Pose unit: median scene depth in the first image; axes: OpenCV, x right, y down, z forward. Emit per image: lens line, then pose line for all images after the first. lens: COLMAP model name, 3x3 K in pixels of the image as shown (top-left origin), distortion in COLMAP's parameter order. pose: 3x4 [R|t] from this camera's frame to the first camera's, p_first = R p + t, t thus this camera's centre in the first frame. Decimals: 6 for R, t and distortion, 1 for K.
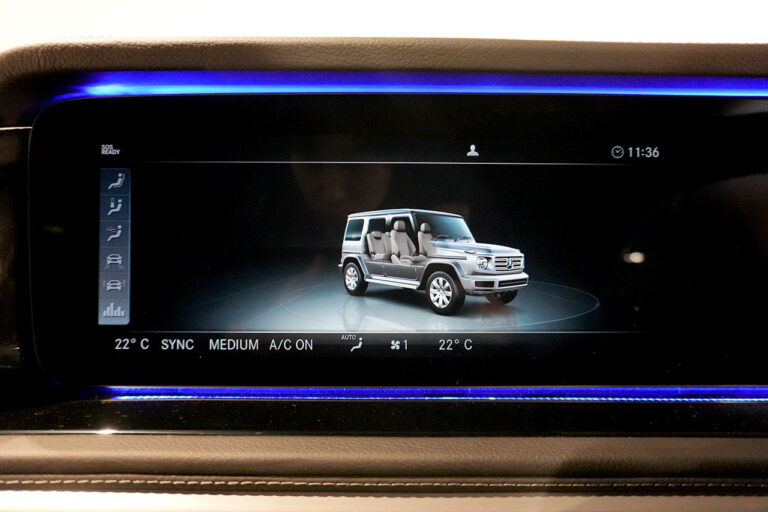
lens RADIAL K [[523.6, 0, 383.4], [0, 523.6, 259.3], [0, 0, 1]] dist [-0.020806, 0.011384]
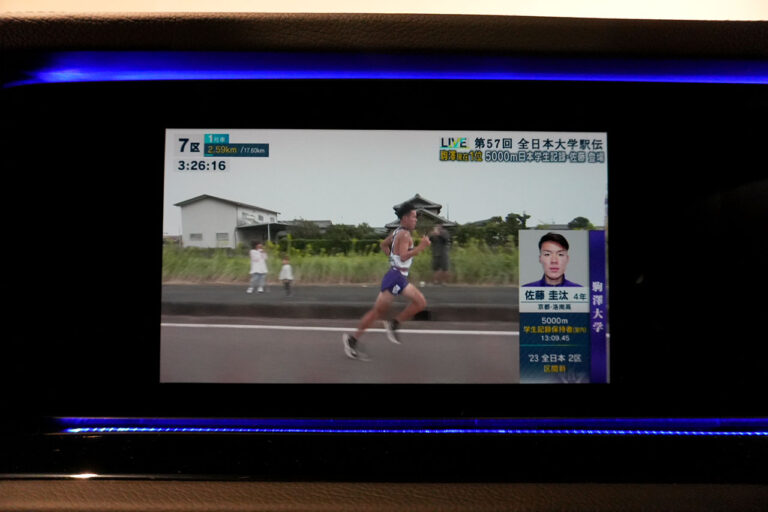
lens RADIAL K [[523.6, 0, 384.9], [0, 523.6, 252.3], [0, 0, 1]] dist [-0.020806, 0.011384]
pose [[0.999995, 0.002205, 0.002075, 0.013111], [-0.002093, 0.998599, -0.052880, 0.019451], [-0.002188, 0.052875, 0.998599, 0.147544]]
